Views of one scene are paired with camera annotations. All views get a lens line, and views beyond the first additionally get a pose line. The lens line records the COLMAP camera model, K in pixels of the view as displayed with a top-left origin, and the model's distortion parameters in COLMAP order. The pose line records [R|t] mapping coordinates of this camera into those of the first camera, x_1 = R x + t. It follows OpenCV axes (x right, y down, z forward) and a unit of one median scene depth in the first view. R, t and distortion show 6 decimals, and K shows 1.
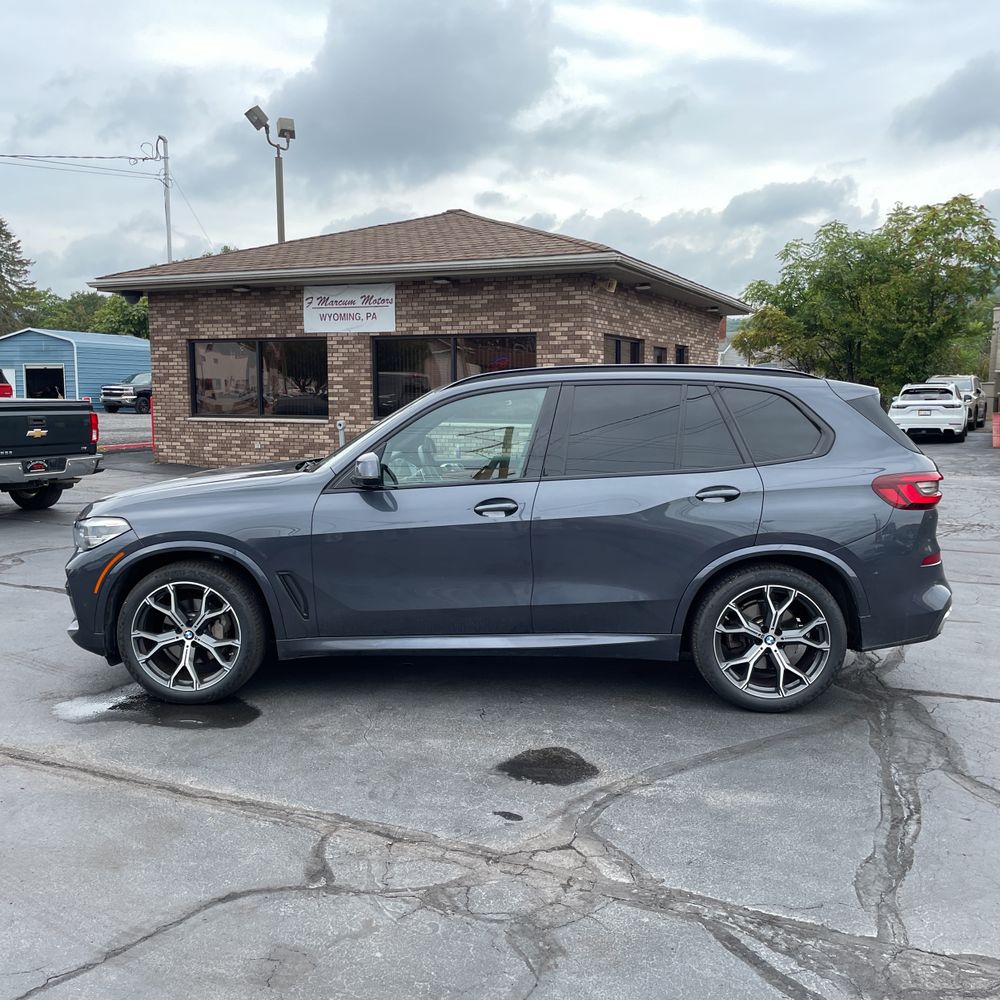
lens RADIAL K [[999.8, 0, 497.3], [0, 999.8, 497.8], [0, 0, 1]] dist [0.083658, -0.115877]
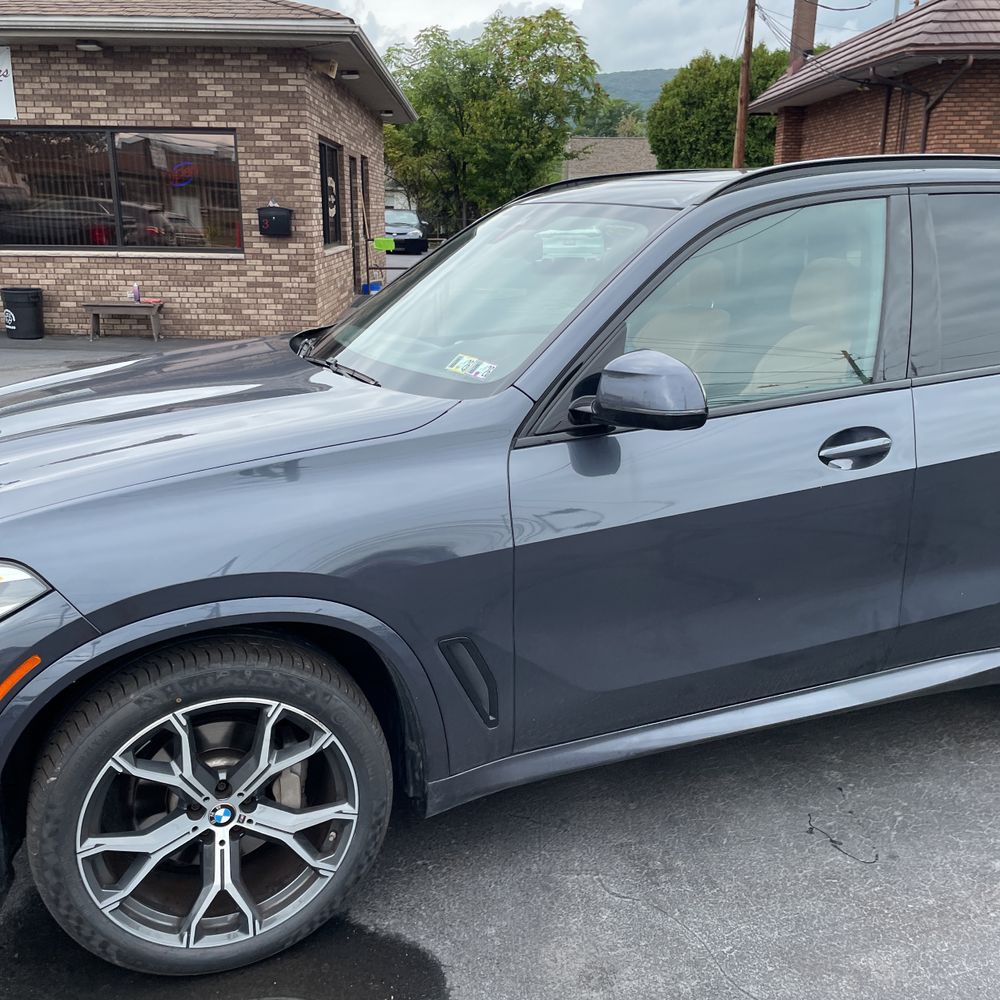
lens RADIAL K [[999.8, 0, 497.3], [0, 999.8, 497.8], [0, 0, 1]] dist [0.083658, -0.115877]
pose [[0.910016, -0.107697, 0.400340, -0.115918], [0.038527, 0.983458, 0.176989, -0.019486], [-0.412779, -0.145640, 0.899112, 0.196770]]
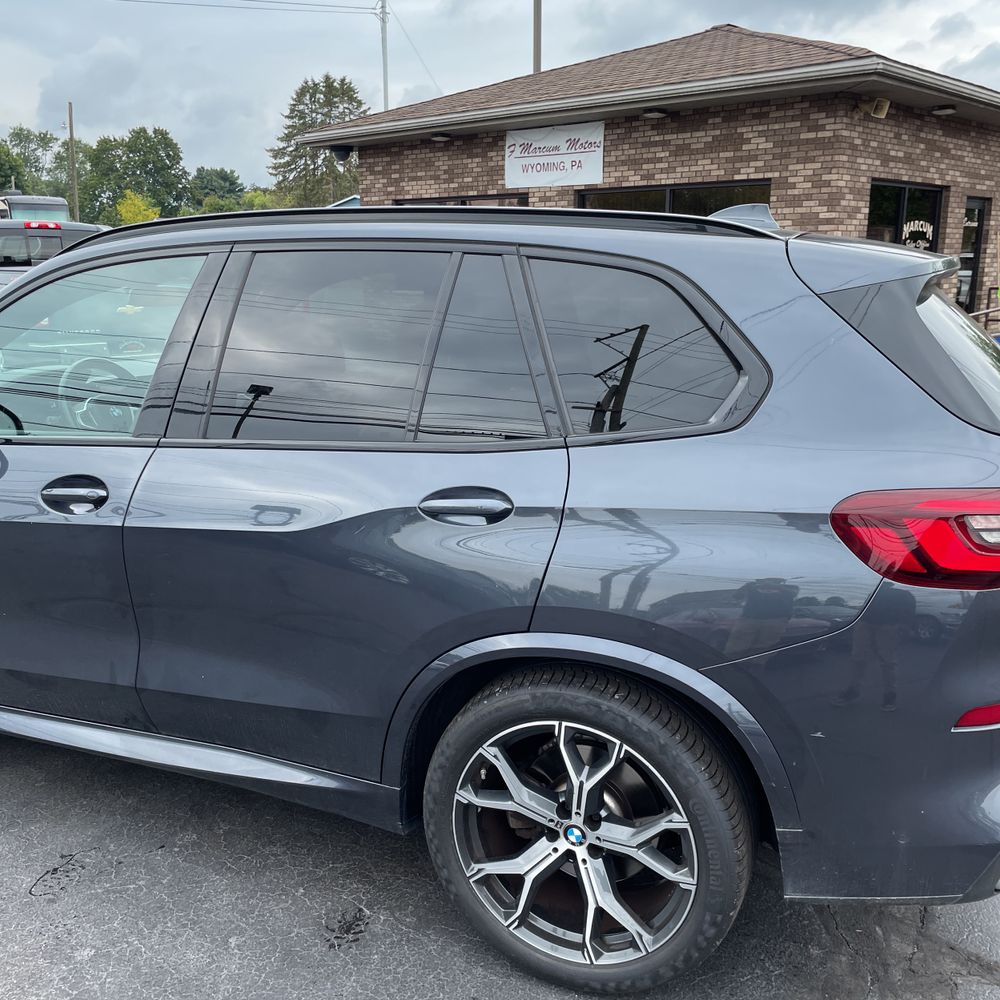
lens RADIAL K [[1012.9, 0, 500.0], [0, 1012.9, 500.0], [0, 0, 1]] dist [0.085406, -0.136070]
pose [[0.940771, 0.079187, -0.329666, 0.119769], [-0.036711, 0.990417, 0.133141, -0.020704], [0.337050, -0.113152, 0.934662, 0.184801]]
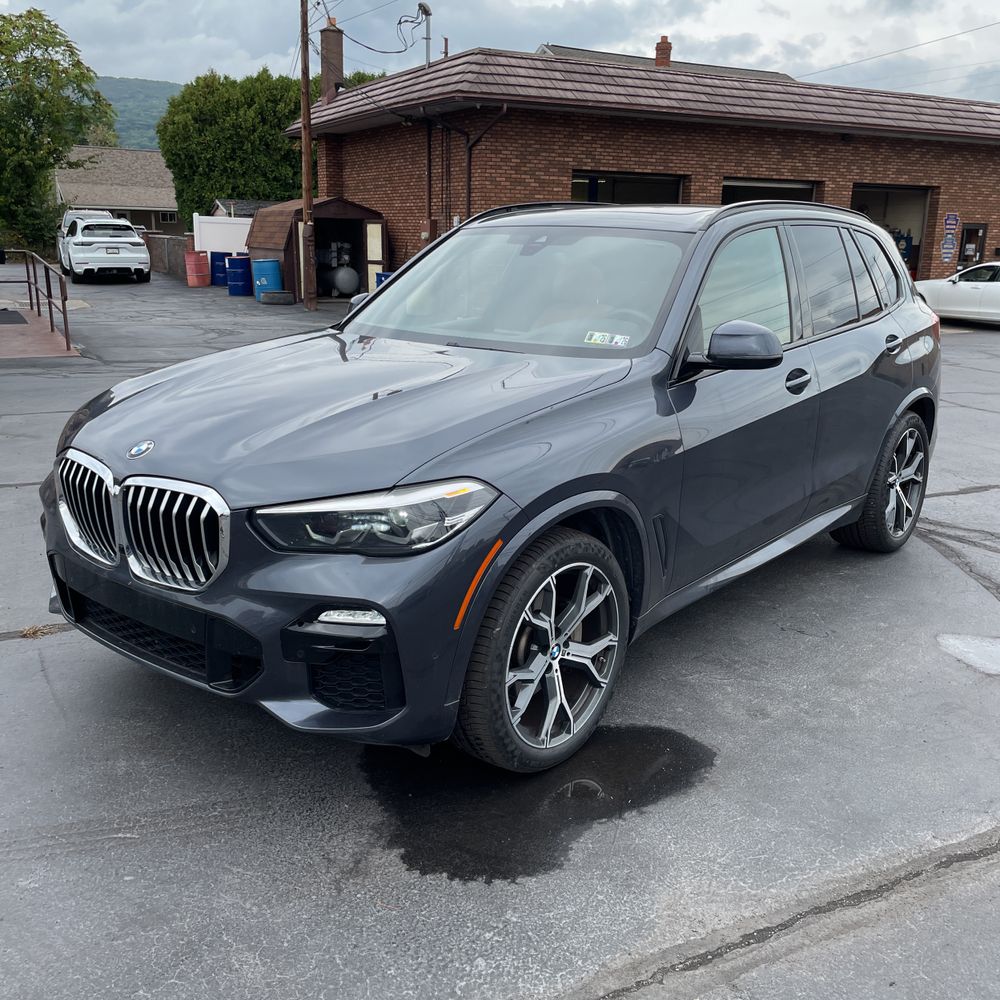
lens RADIAL K [[995.2, 0, 510.0], [0, 995.2, 489.5], [0, 0, 1]] dist [0.080687, -0.101487]
pose [[0.599480, -0.184162, 0.778915, -0.247879], [0.065384, 0.981185, 0.181664, -0.021181], [-0.797715, -0.057976, 0.600242, 0.220827]]
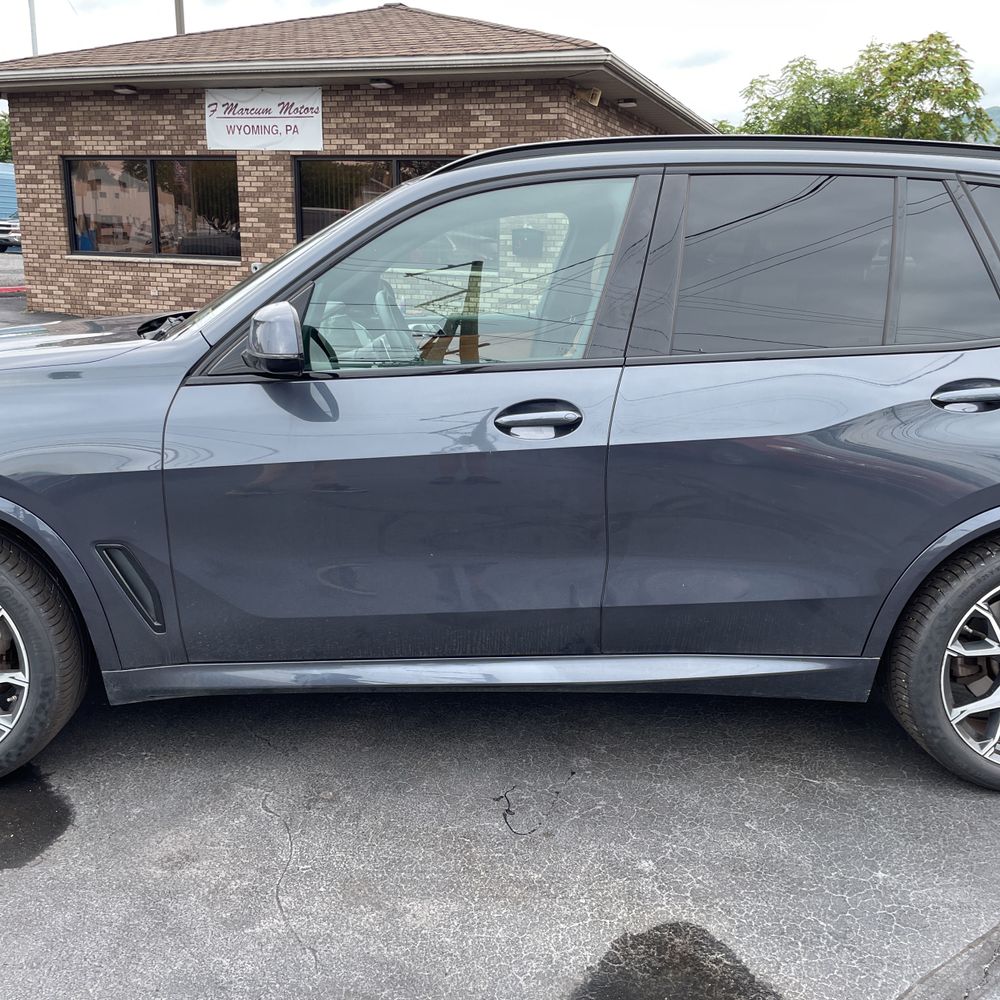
lens RADIAL K [[1006.4, 0, 513.6], [0, 1006.4, 493.8], [0, 0, 1]] dist [0.080297, -0.117470]
pose [[0.996566, 0.001344, 0.082786, -0.017606], [-0.012665, 0.990575, 0.136388, -0.006874], [-0.081823, -0.136968, 0.987190, 0.157317]]
